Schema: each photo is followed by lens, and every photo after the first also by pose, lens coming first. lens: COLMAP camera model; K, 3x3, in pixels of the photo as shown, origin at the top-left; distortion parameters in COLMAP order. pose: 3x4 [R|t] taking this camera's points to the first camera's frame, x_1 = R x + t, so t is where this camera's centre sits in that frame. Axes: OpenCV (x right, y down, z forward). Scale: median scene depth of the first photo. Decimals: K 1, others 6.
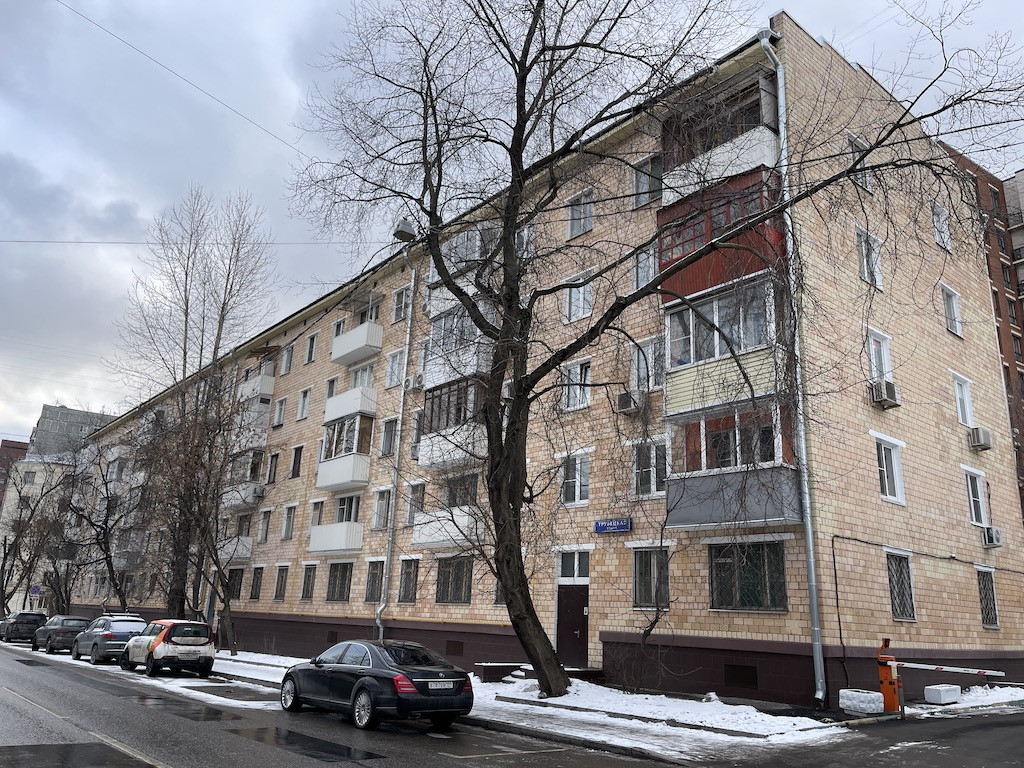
lens RADIAL K [[771.9, 0, 512.0], [0, 771.9, 384.0], [0, 0, 1]] dist [0.124259, -0.159916]
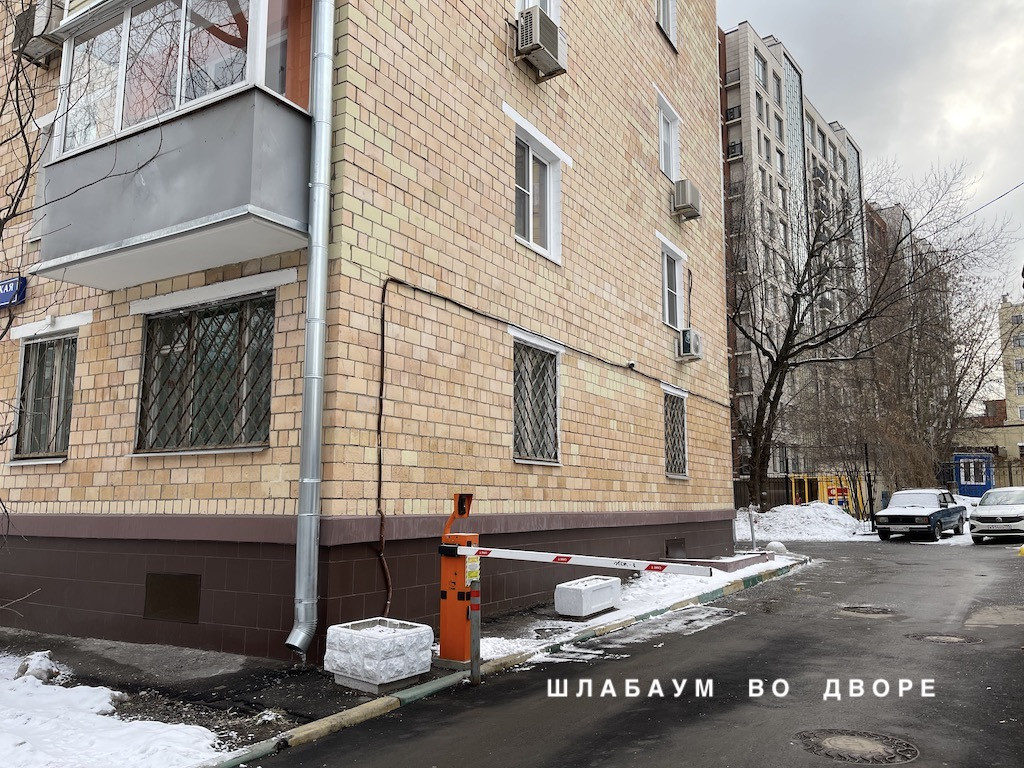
lens RADIAL K [[771.9, 0, 512.0], [0, 771.9, 384.0], [0, 0, 1]] dist [0.124259, -0.159916]
pose [[0.947564, 0.008859, 0.319444, 0.307511], [-0.055931, 0.988784, 0.138486, 0.171270], [-0.314634, -0.149091, 0.937431, 0.511792]]
